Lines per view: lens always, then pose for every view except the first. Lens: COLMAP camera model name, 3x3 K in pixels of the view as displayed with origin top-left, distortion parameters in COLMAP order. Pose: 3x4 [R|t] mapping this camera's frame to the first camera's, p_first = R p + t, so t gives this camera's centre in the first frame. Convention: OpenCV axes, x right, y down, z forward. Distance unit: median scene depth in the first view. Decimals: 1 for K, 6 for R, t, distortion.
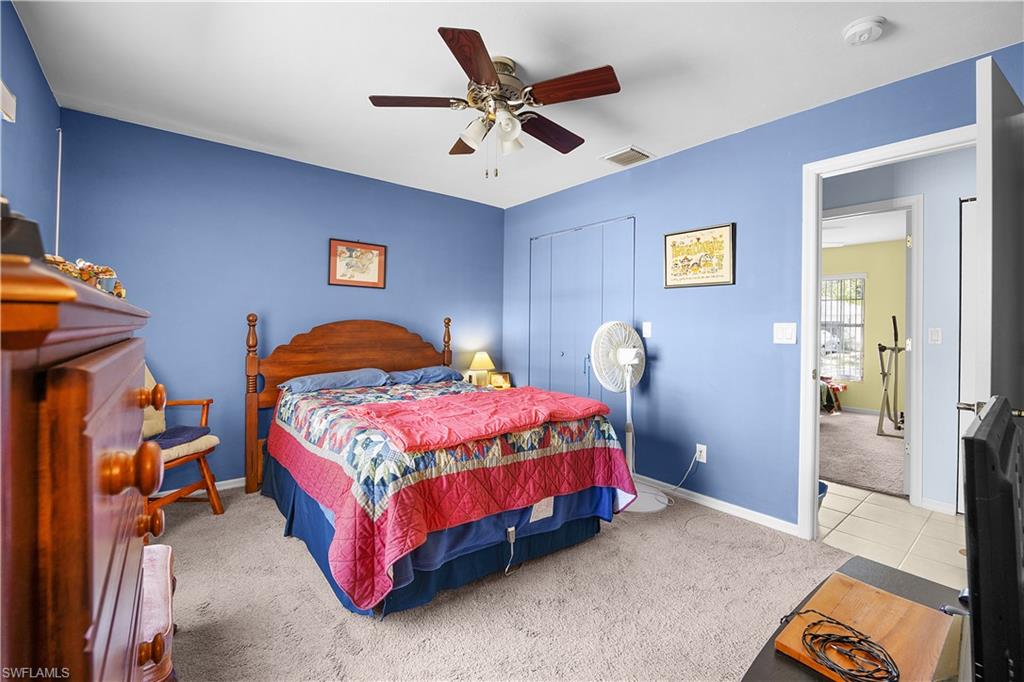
lens RADIAL K [[428.1, 0, 513.2], [0, 428.1, 323.3], [0, 0, 1]] dist [0.000850, 0.000028]
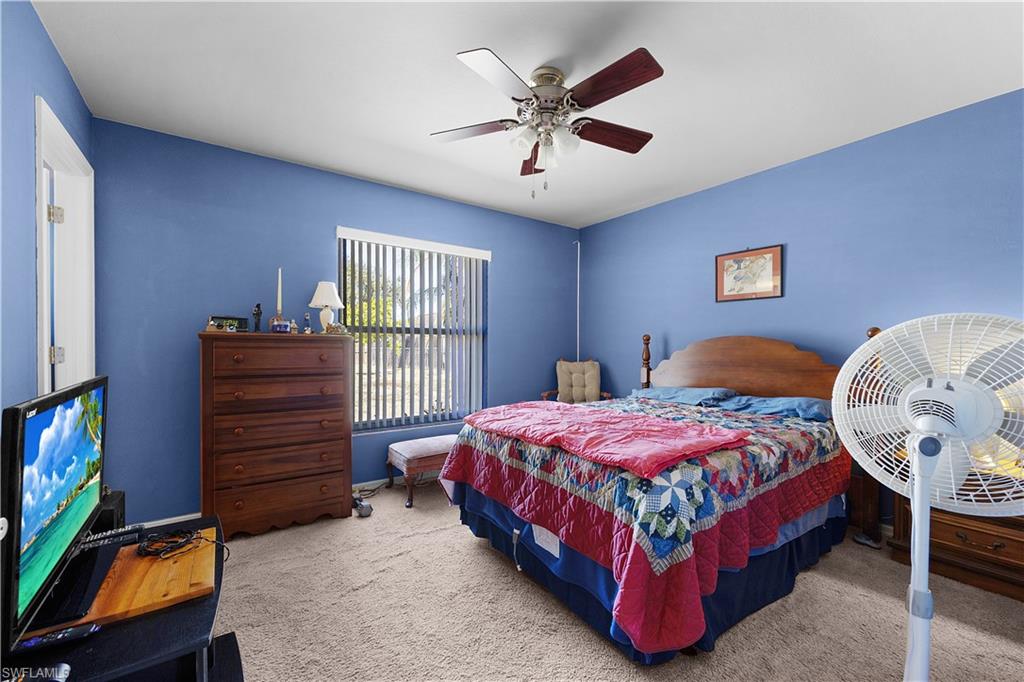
lens RADIAL K [[413.5, 0, 512.0], [0, 413.5, 341.0], [0, 0, 1]] dist [0.000208, 0.000147]
pose [[-0.050791, -0.021619, -0.998475, 0.848896], [0.001335, 0.999763, -0.021715, 0.032185], [0.998708, -0.002436, -0.050750, 0.872935]]
